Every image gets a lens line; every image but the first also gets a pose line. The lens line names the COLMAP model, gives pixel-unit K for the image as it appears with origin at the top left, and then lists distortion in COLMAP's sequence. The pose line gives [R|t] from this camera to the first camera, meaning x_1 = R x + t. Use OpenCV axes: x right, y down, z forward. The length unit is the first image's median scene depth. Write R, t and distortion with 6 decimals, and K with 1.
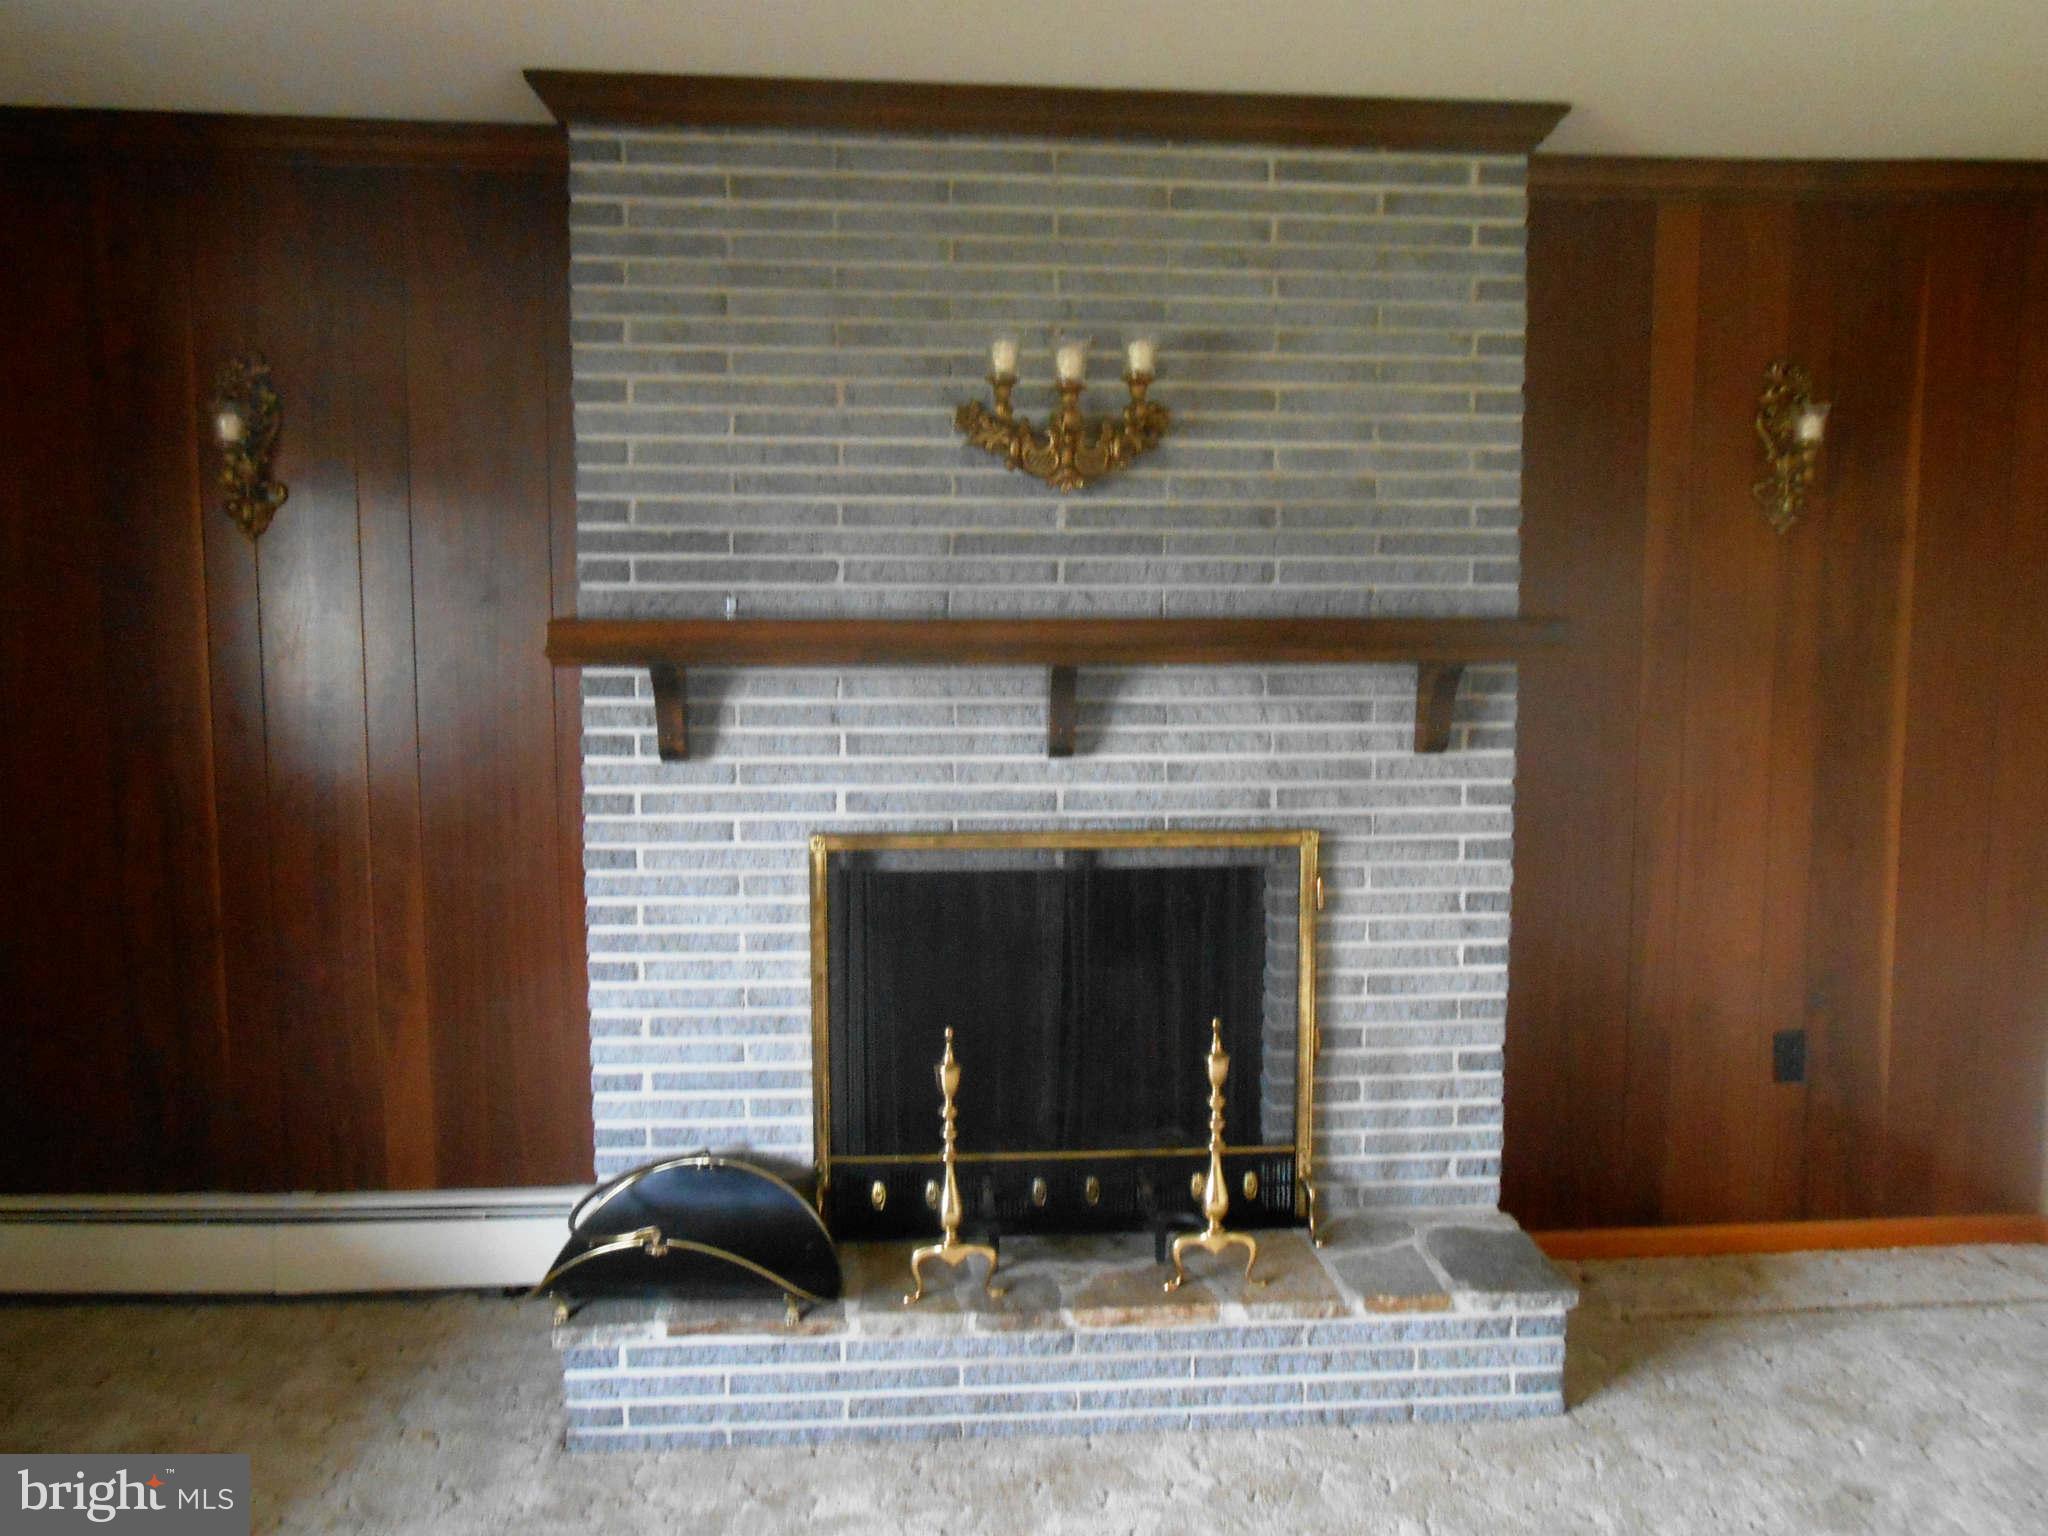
lens RADIAL K [[1625.8, 0, 1024.0], [0, 1625.8, 768.0], [0, 0, 1]] dist [-0.020239, 0.021106]
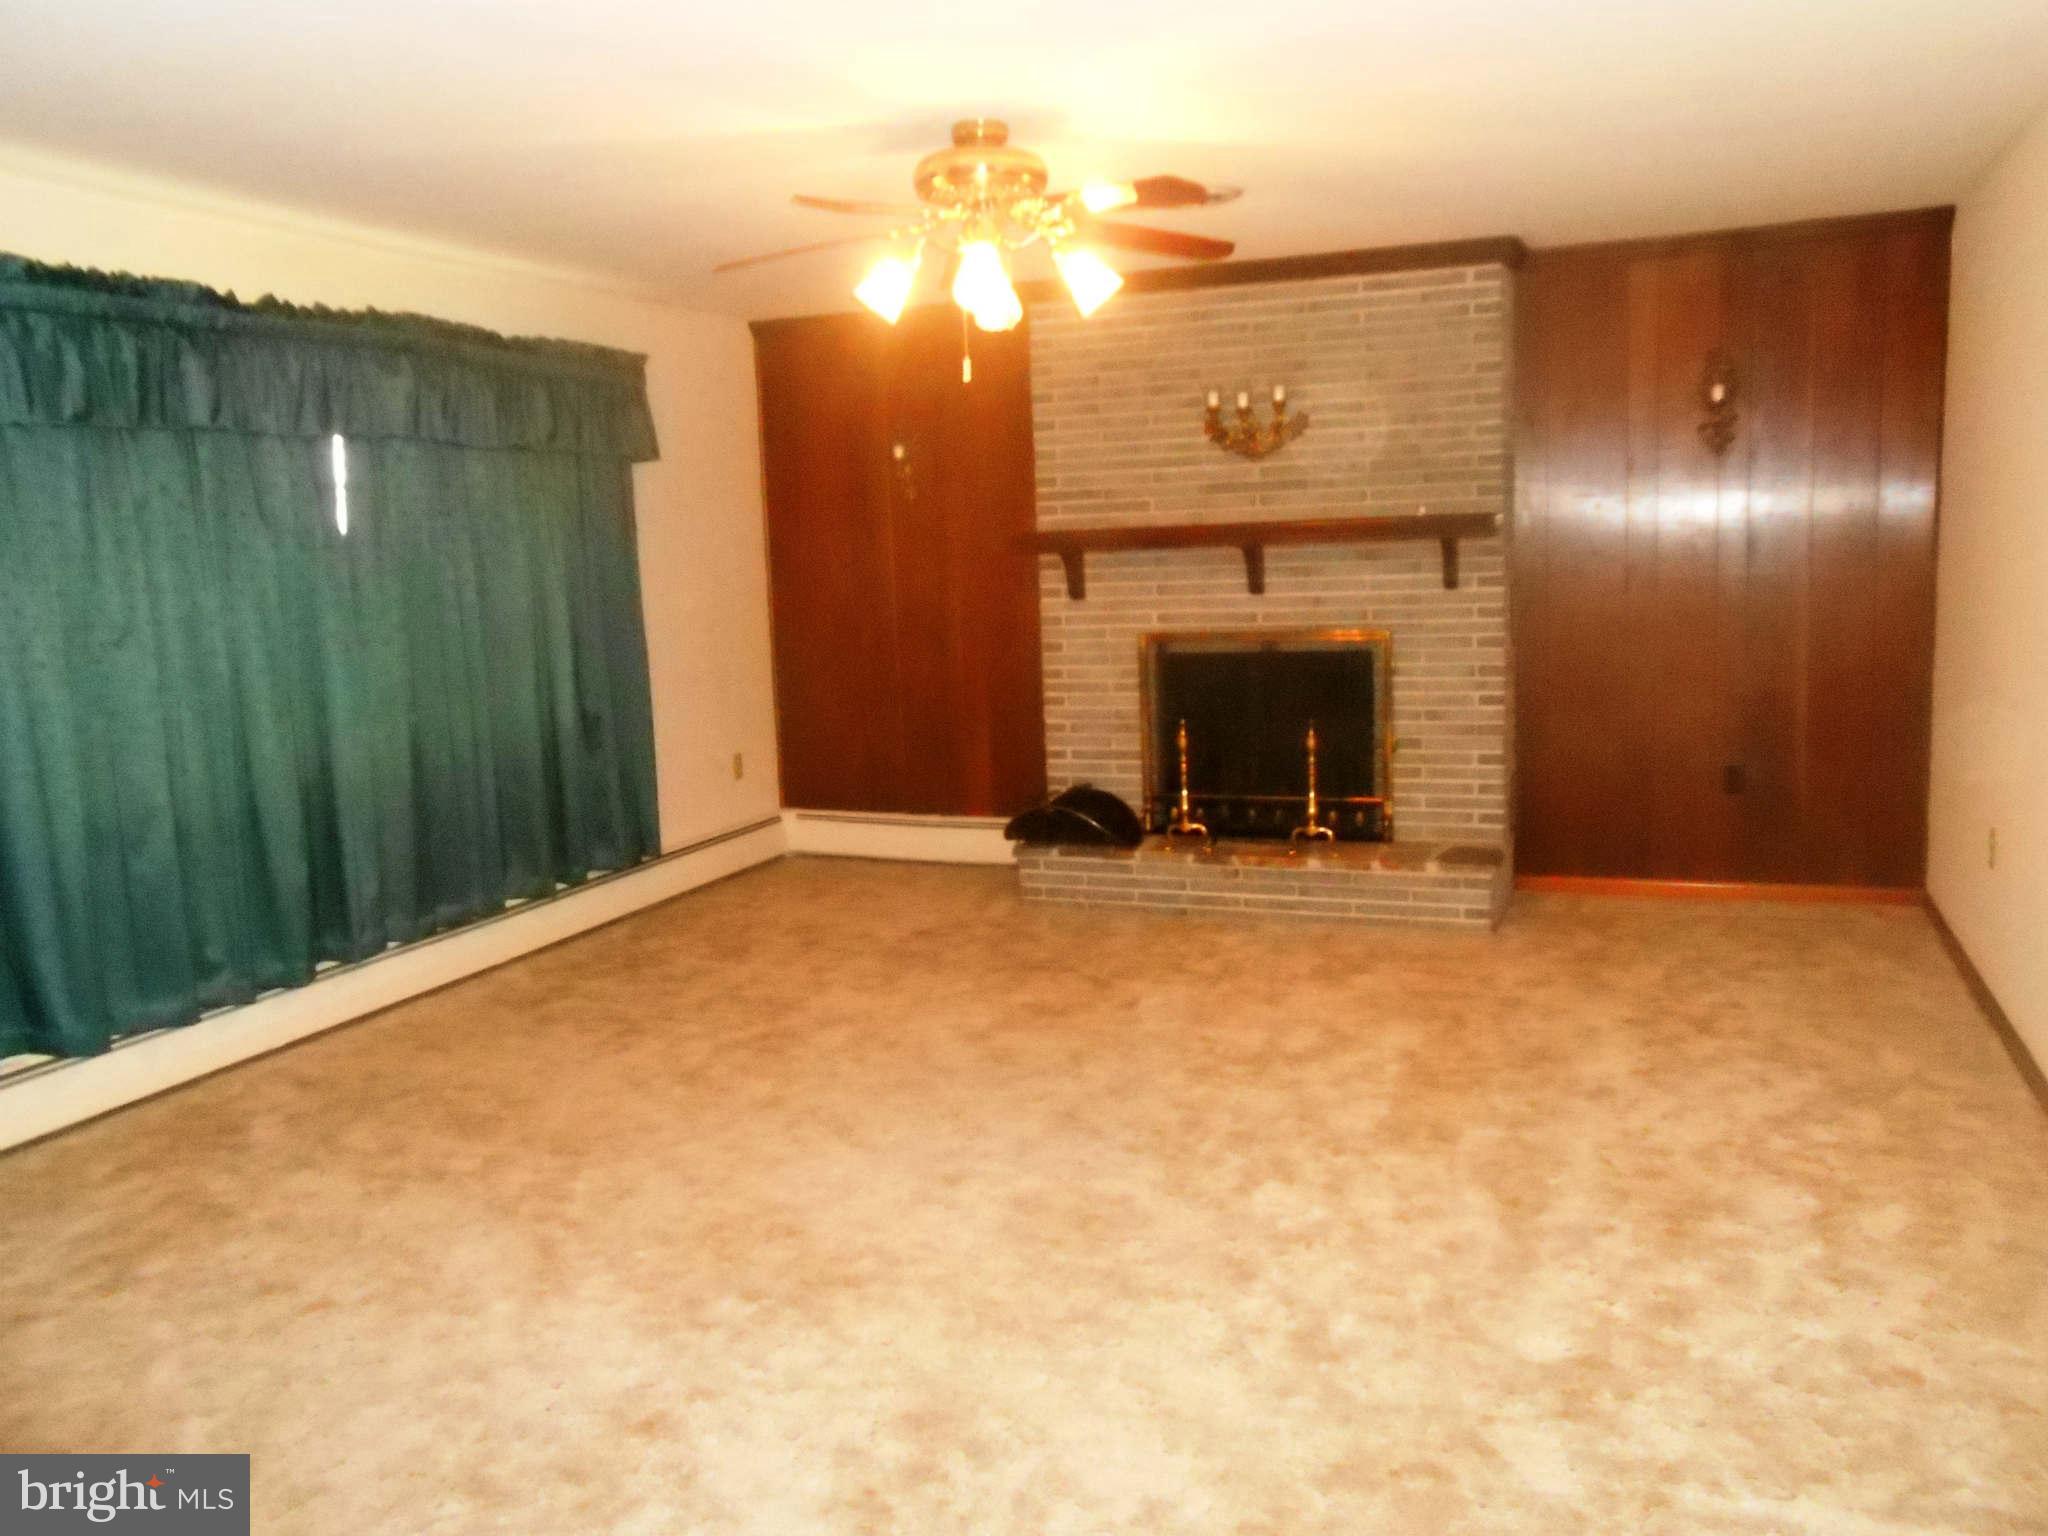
lens RADIAL K [[1625.8, 0, 1024.0], [0, 1625.8, 768.0], [0, 0, 1]] dist [-0.020239, 0.021106]
pose [[0.891915, 0.028098, -0.451329, 0.676551], [-0.006124, 0.998727, 0.050075, 0.108299], [0.452161, -0.041898, 0.890952, -0.917096]]
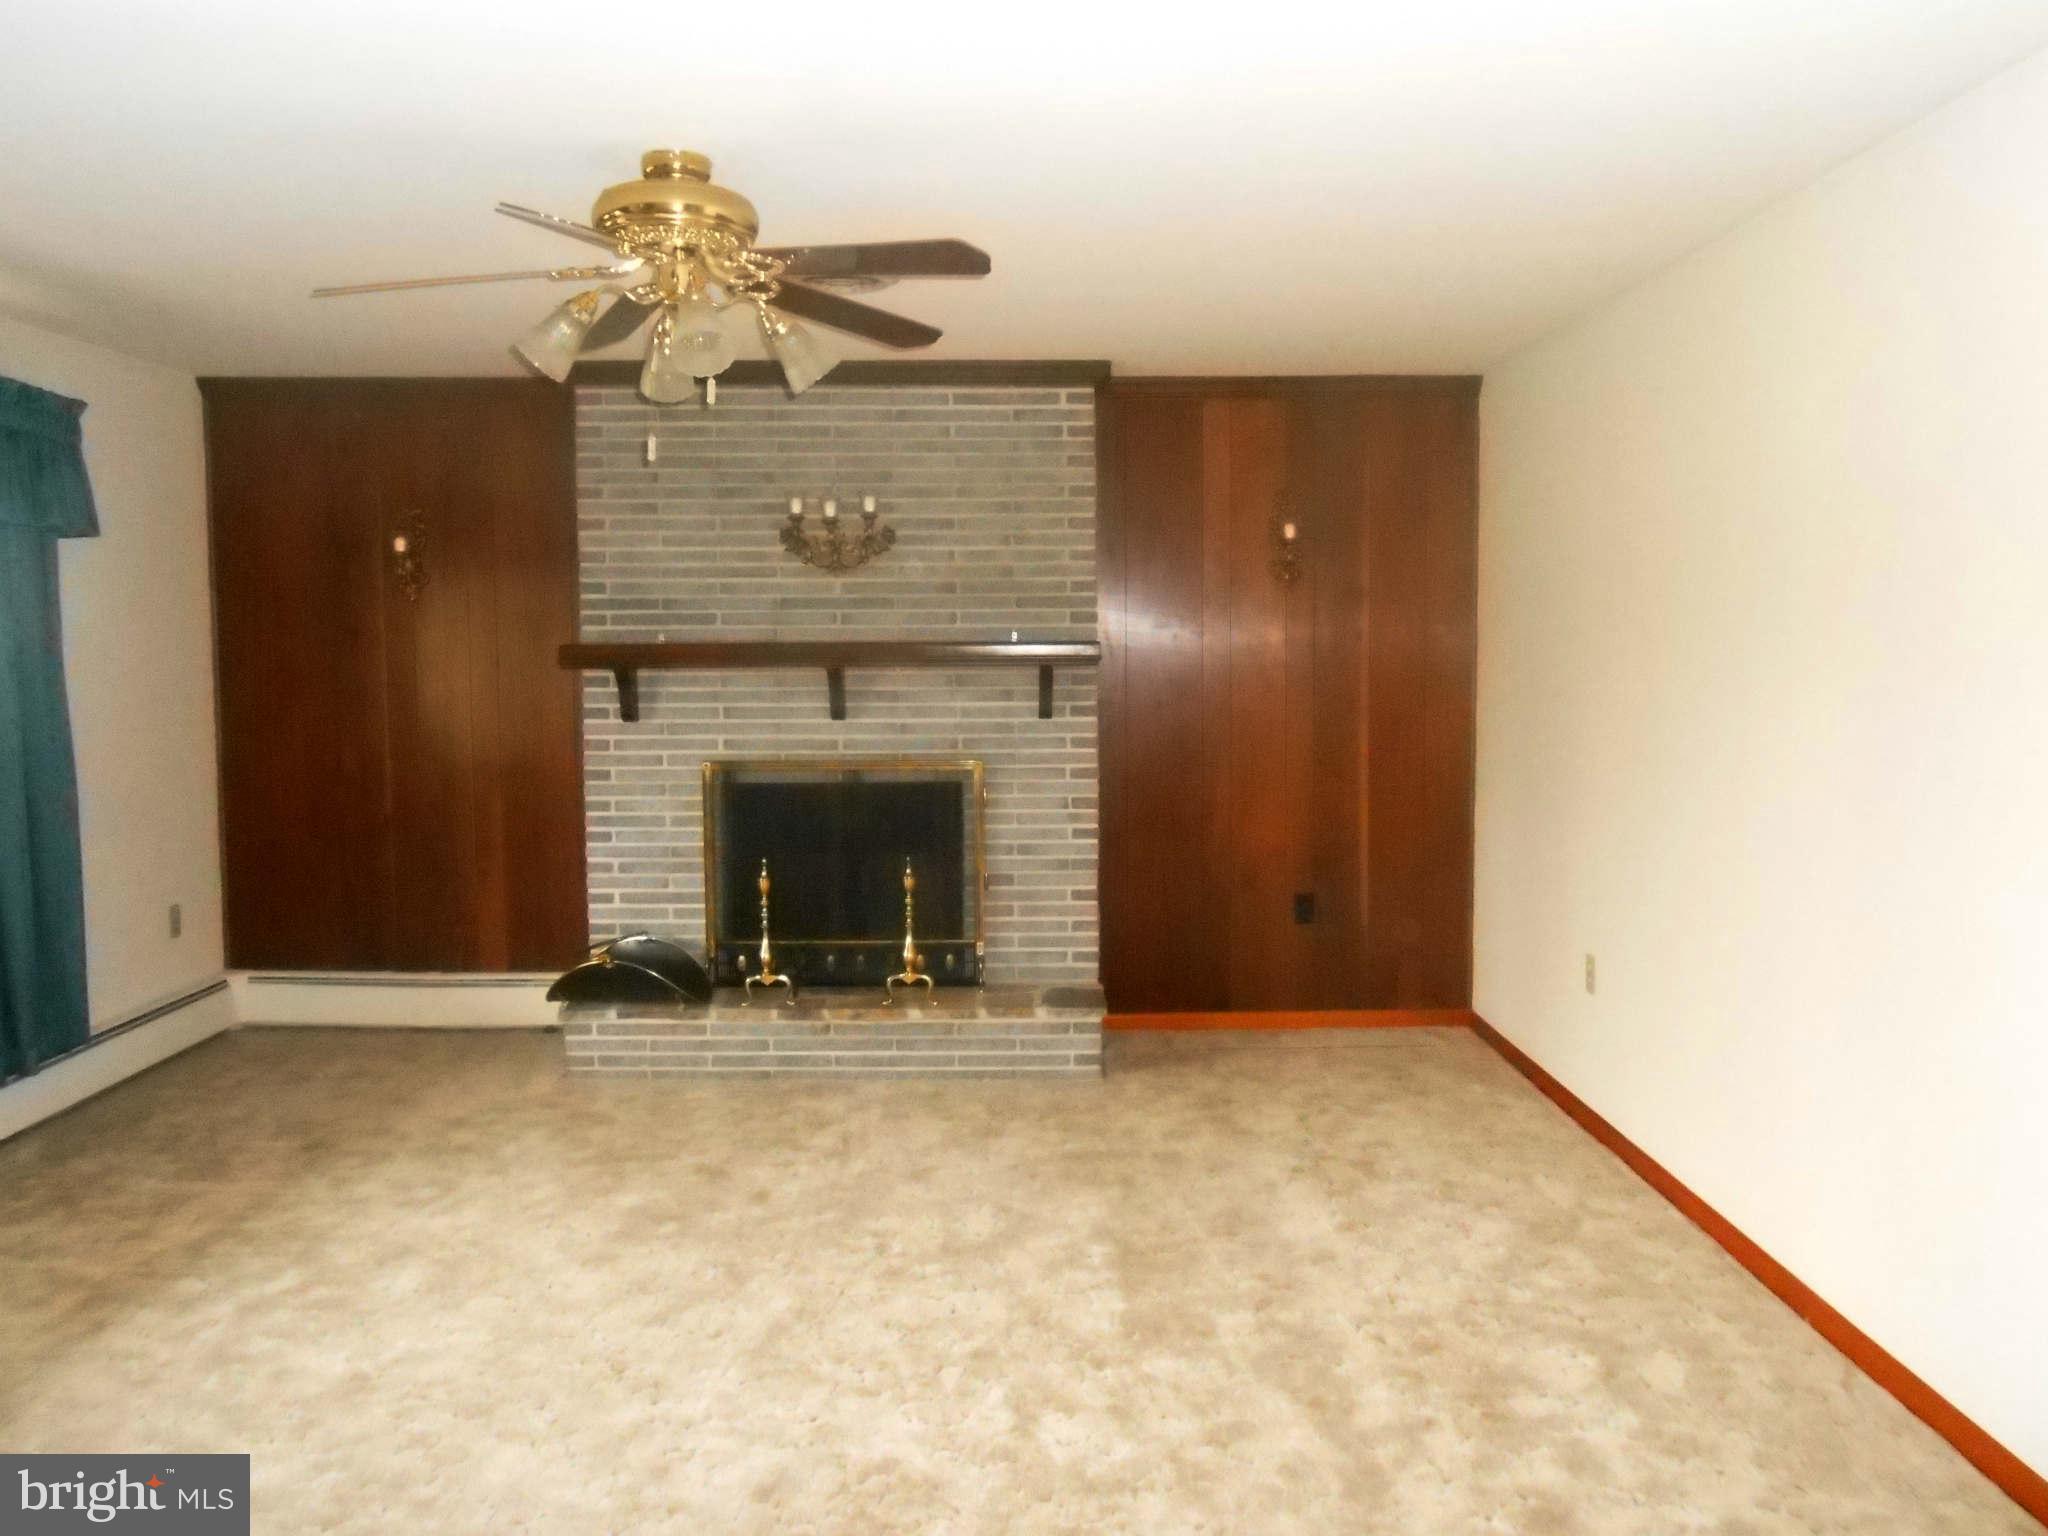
lens RADIAL K [[1625.8, 0, 1024.0], [0, 1625.8, 768.0], [0, 0, 1]] dist [-0.020239, 0.021106]
pose [[0.996894, 0.000688, -0.078750, 0.376073], [-0.002676, 0.999680, -0.025138, 0.093229], [0.078707, 0.025271, 0.996577, -0.805106]]
